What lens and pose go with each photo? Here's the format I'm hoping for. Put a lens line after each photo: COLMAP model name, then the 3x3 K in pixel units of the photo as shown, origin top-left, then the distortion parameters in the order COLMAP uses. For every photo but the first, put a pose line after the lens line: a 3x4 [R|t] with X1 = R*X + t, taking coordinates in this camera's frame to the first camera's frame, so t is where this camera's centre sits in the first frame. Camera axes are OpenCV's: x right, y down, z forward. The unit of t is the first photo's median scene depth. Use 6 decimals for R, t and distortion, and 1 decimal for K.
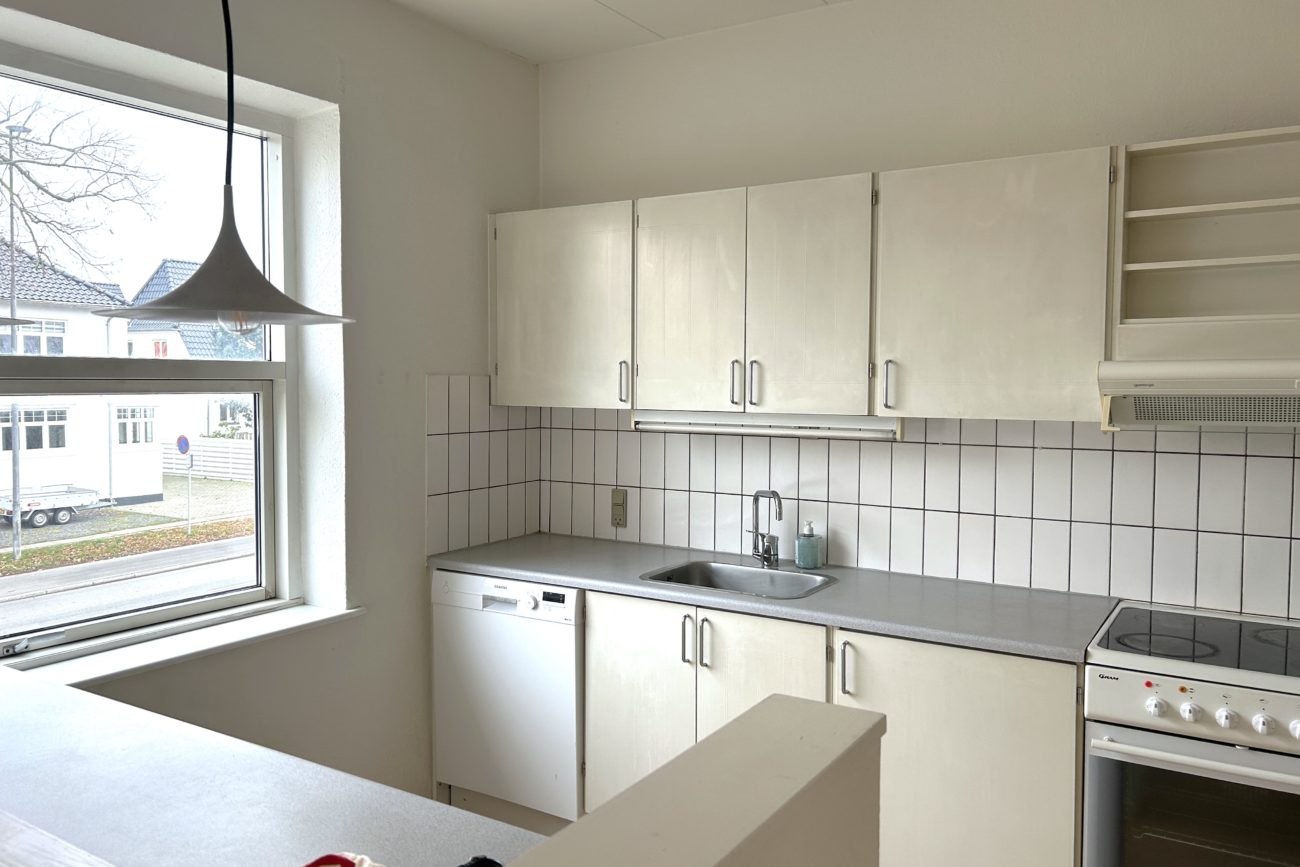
lens RADIAL K [[968.0, 0, 639.4], [0, 968.0, 426.5], [0, 0, 1]] dist [0.048256, -0.046421]
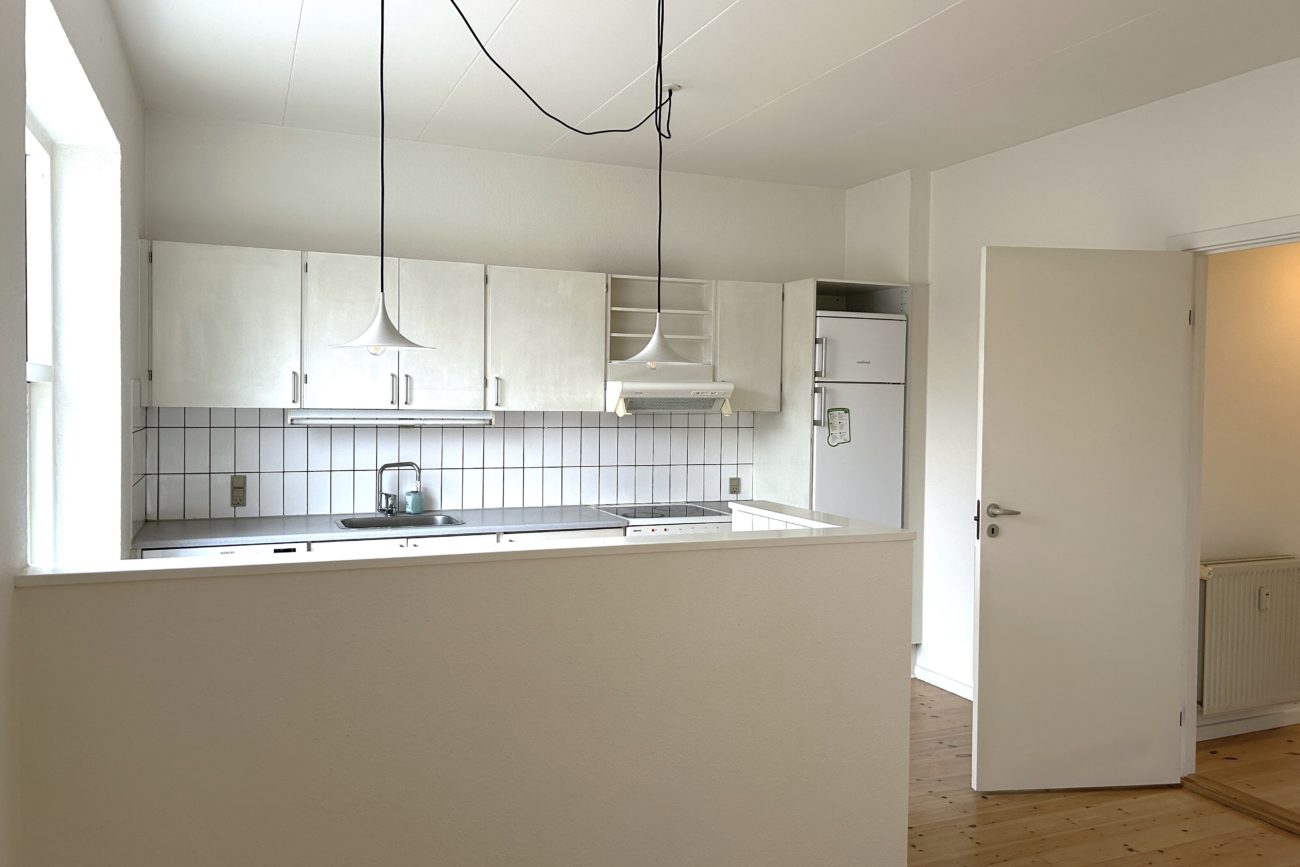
lens RADIAL K [[968.0, 0, 655.2], [0, 968.0, 429.1], [0, 0, 1]] dist [0.048256, -0.046421]
pose [[0.567553, -0.022863, 0.823019, -0.889995], [0.030762, 0.999505, 0.006552, 0.017652], [-0.822762, 0.021599, 0.567976, -0.164020]]
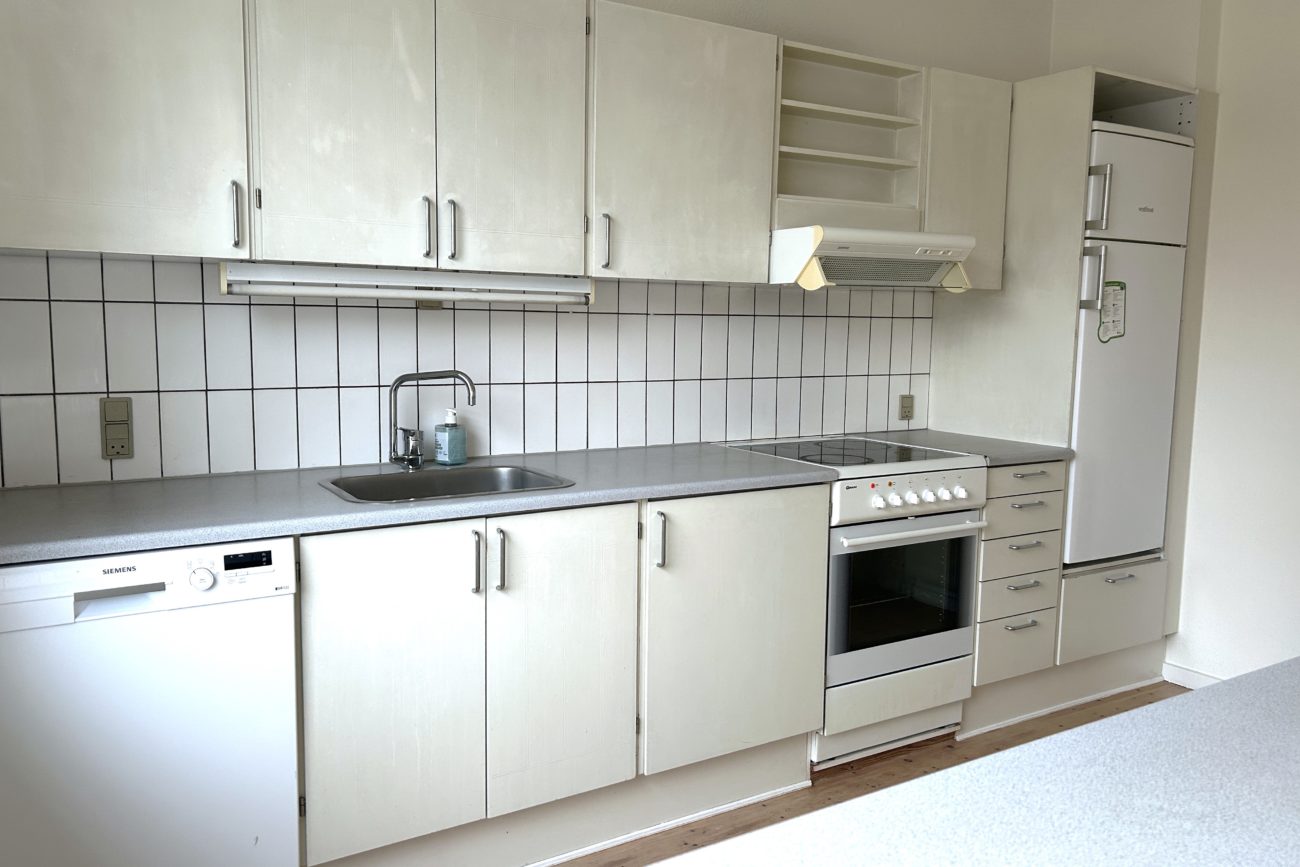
lens RADIAL K [[968.0, 0, 645.8], [0, 968.0, 437.2], [0, 0, 1]] dist [0.048256, -0.046421]
pose [[0.436901, -0.104804, 0.893383, -0.522428], [0.032995, 0.994388, 0.100517, 0.046473], [-0.898904, -0.014439, 0.437908, 0.512788]]
